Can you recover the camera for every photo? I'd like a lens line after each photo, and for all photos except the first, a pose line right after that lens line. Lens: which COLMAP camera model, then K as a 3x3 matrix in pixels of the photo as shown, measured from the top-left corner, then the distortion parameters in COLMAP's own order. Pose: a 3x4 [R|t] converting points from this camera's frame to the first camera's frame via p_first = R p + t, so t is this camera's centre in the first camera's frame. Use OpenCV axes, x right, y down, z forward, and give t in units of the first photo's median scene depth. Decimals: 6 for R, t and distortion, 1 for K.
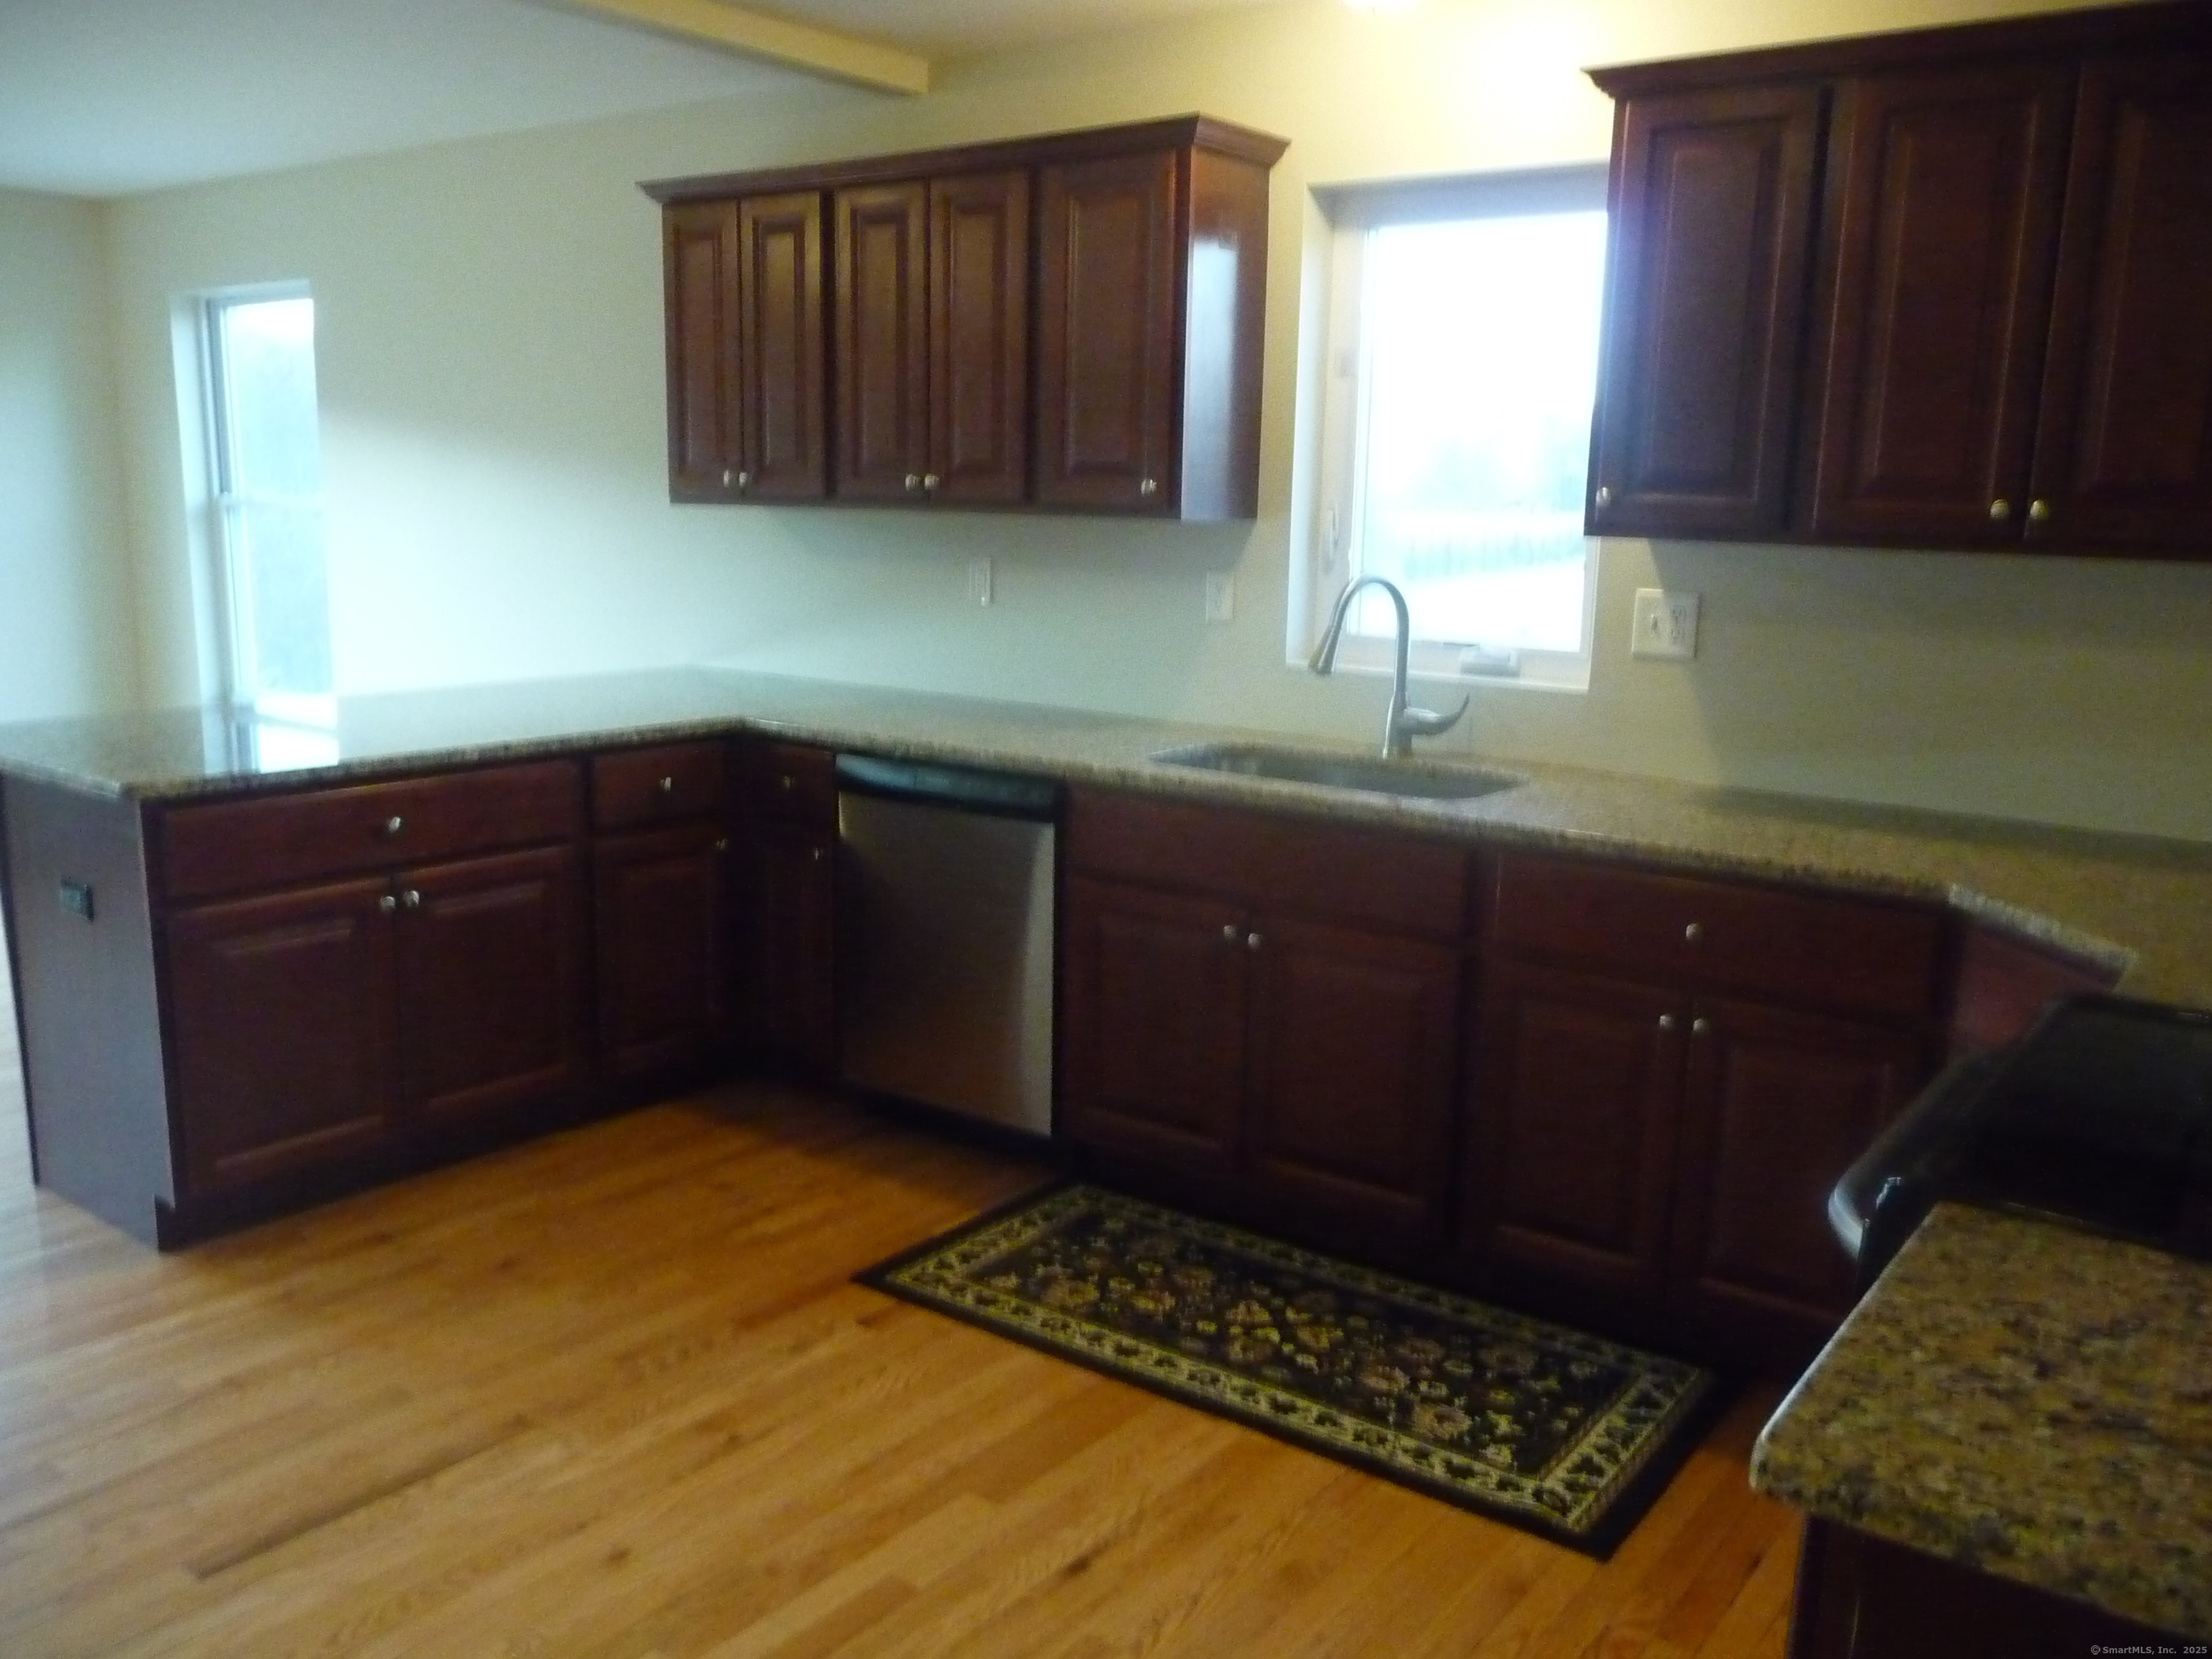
lens RADIAL K [[1822.3, 0, 1095.8], [0, 1822.3, 831.0], [0, 0, 1]] dist [-0.018311, -0.015082]
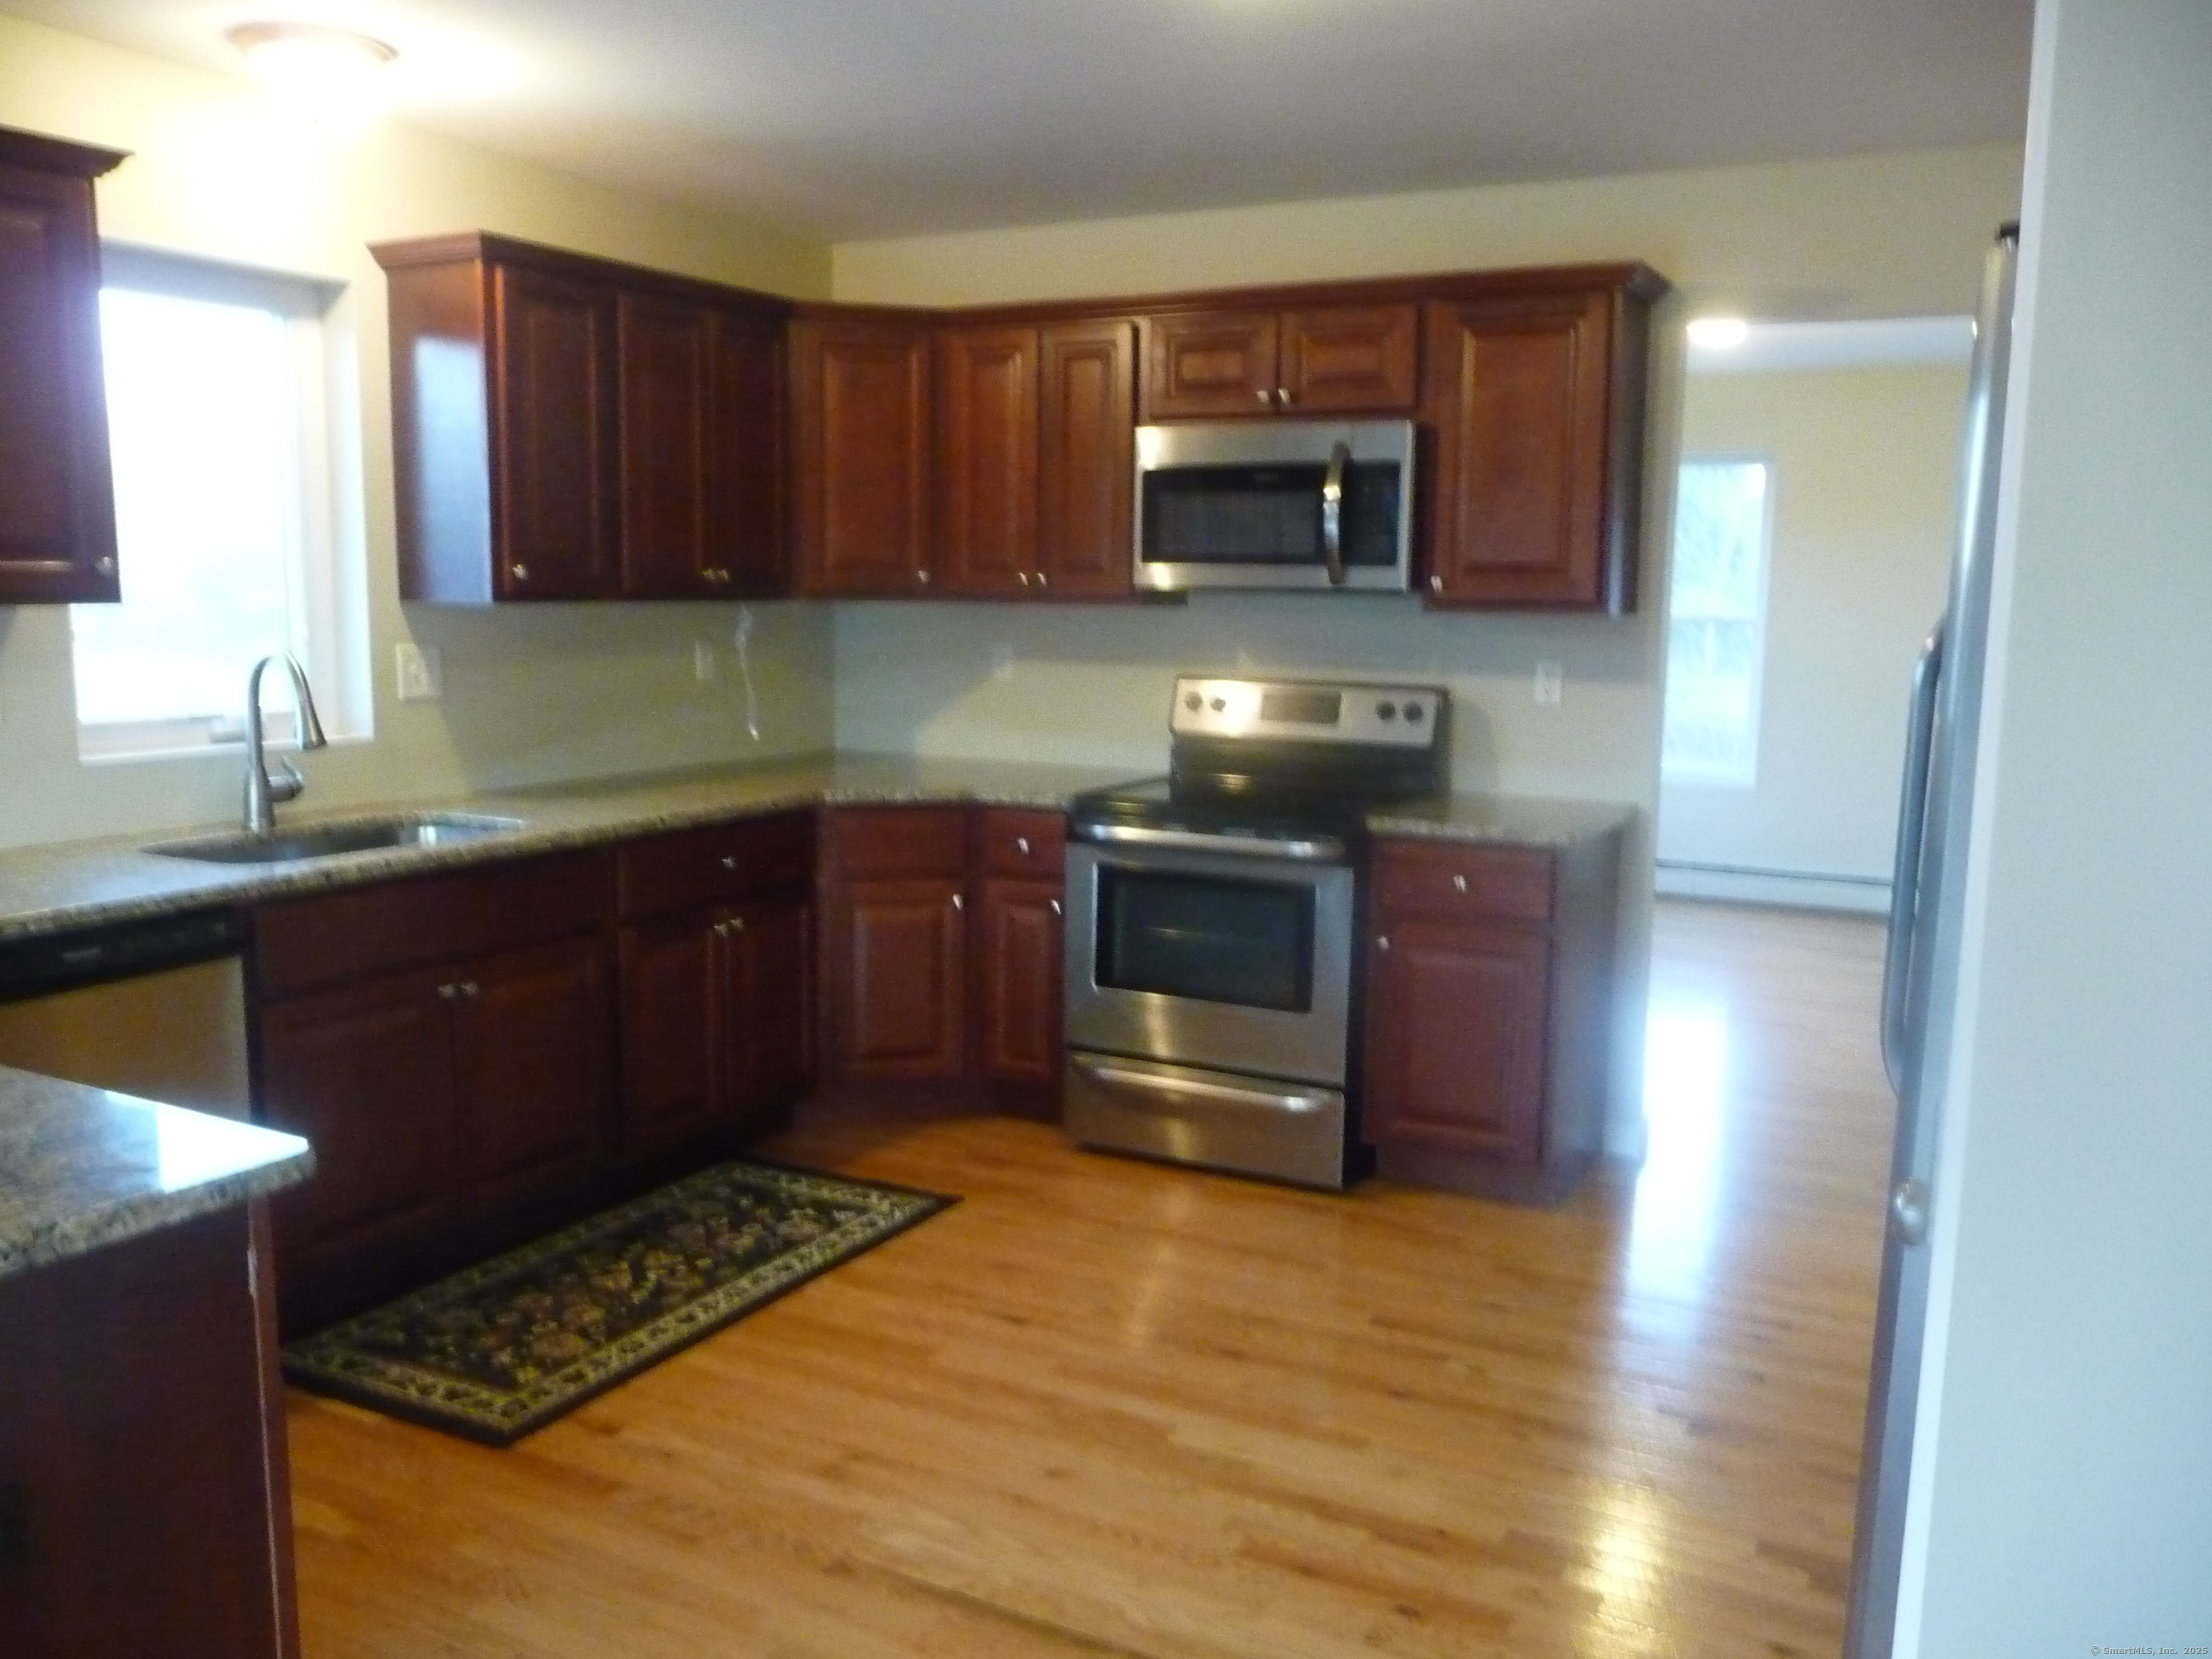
lens RADIAL K [[1822.3, 0, 1097.8], [0, 1822.3, 836.1], [0, 0, 1]] dist [-0.018311, -0.015082]
pose [[-0.148073, -0.162129, 0.975597, -1.082882], [0.163920, 0.968803, 0.185879, -0.179888], [-0.975297, 0.187443, -0.116877, 0.814109]]
